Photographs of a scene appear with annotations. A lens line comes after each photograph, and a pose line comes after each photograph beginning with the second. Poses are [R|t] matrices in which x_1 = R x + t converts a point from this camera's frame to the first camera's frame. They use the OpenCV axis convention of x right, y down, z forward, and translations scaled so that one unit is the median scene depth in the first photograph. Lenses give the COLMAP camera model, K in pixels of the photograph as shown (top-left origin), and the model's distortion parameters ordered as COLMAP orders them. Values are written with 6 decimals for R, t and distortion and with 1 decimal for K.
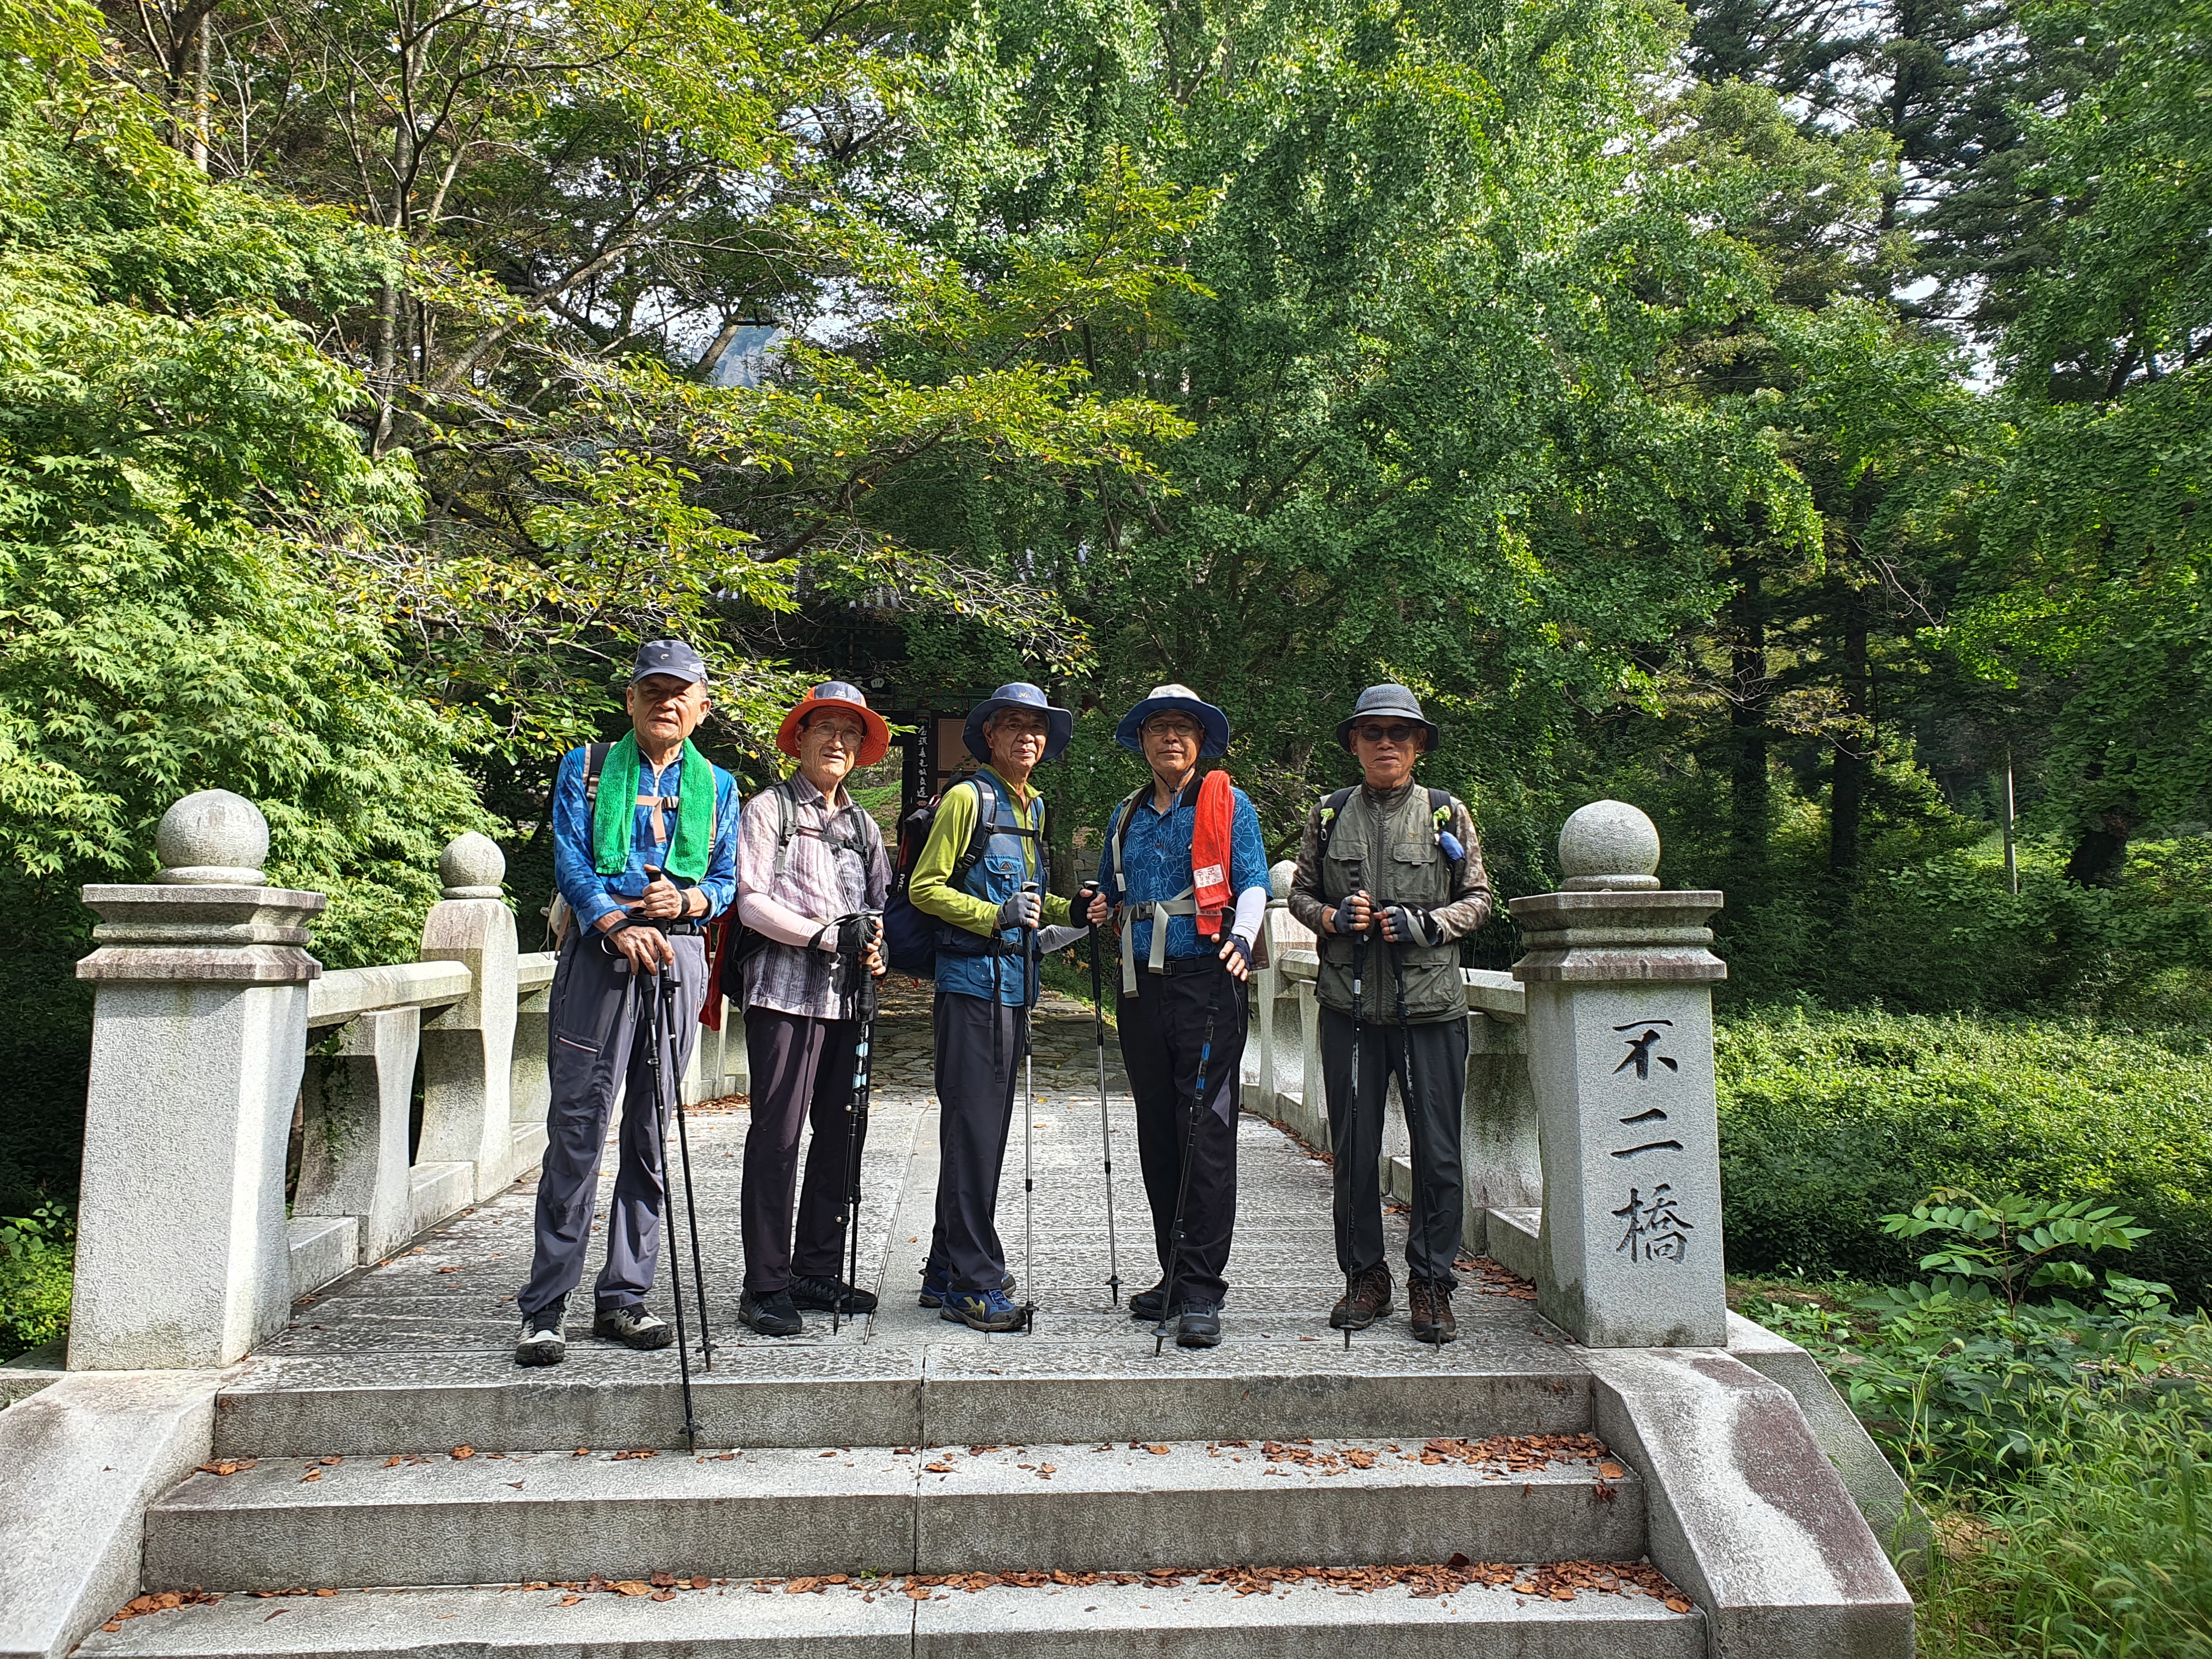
lens RADIAL K [[1635.2, 0, 1106.0], [0, 1635.2, 829.5], [0, 0, 1]] dist [0.003732, 0.000133]
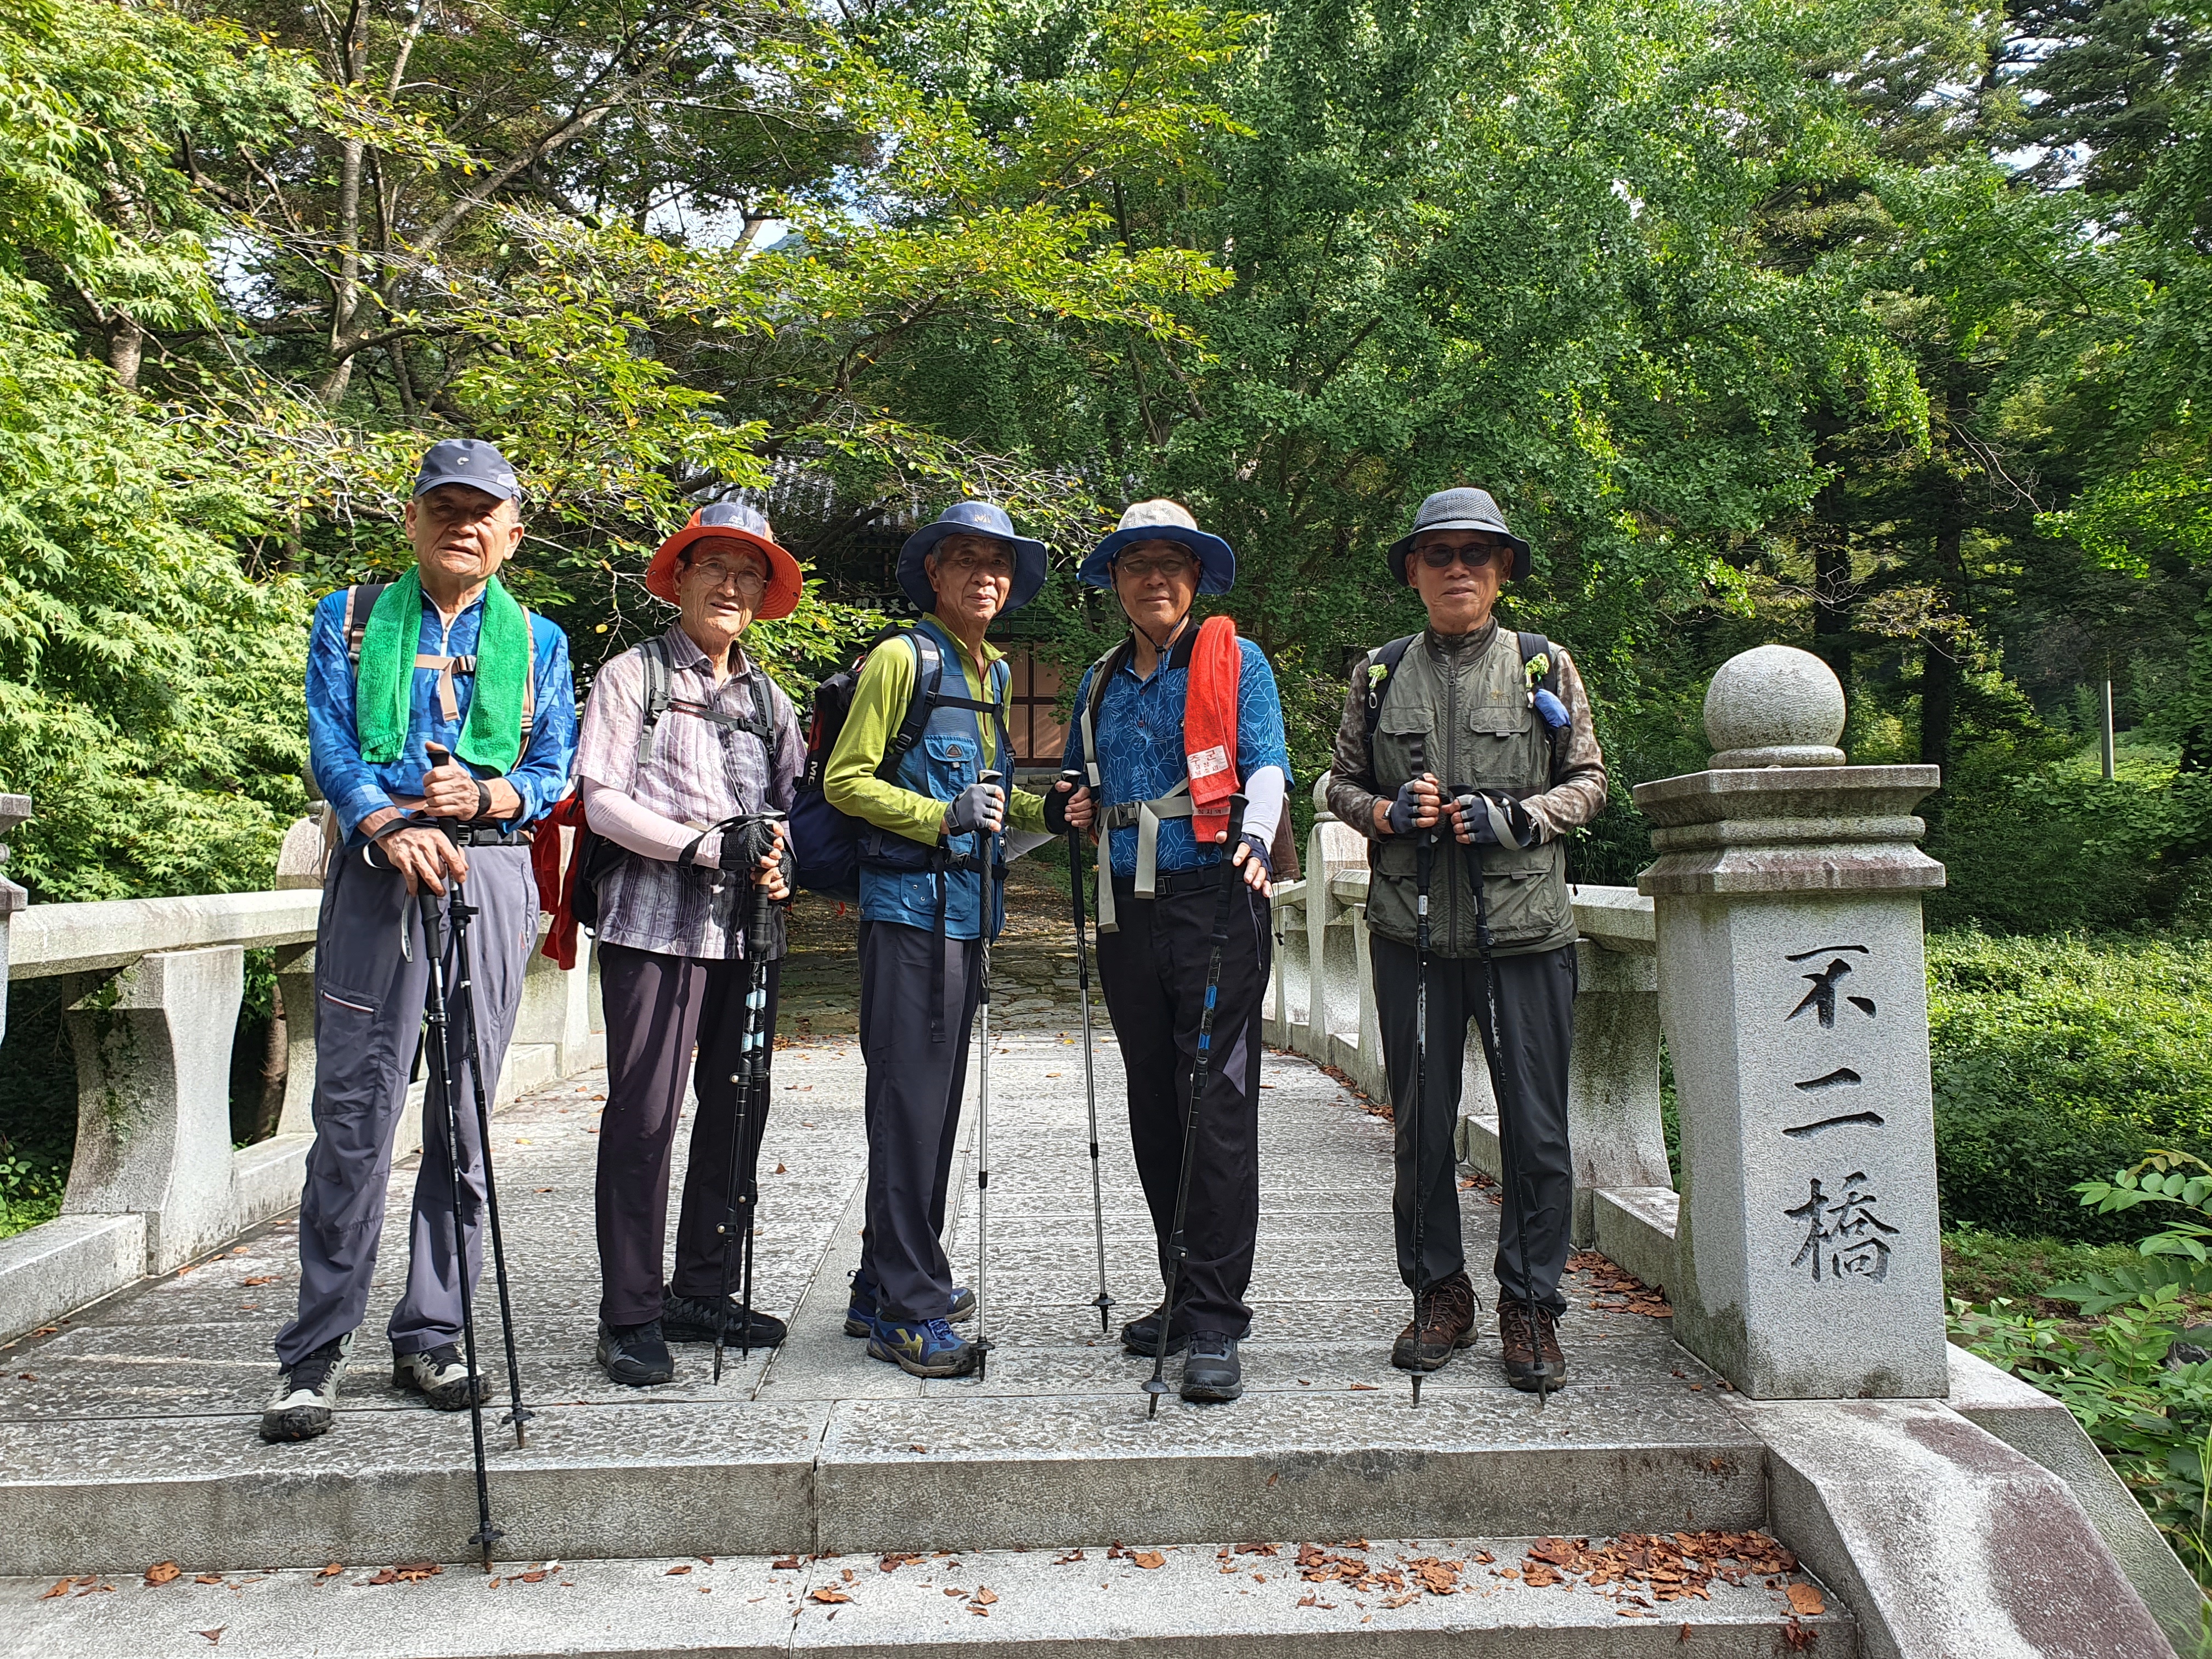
lens RADIAL K [[1703.9, 0, 1106.0], [0, 1703.9, 829.5], [0, 0, 1]] dist [0.002996, 0.008367]
pose [[0.999486, -0.012887, -0.029349, 0.033133], [0.014187, 0.998907, 0.044526, 0.026685], [0.028743, -0.044919, 0.998577, 0.236349]]
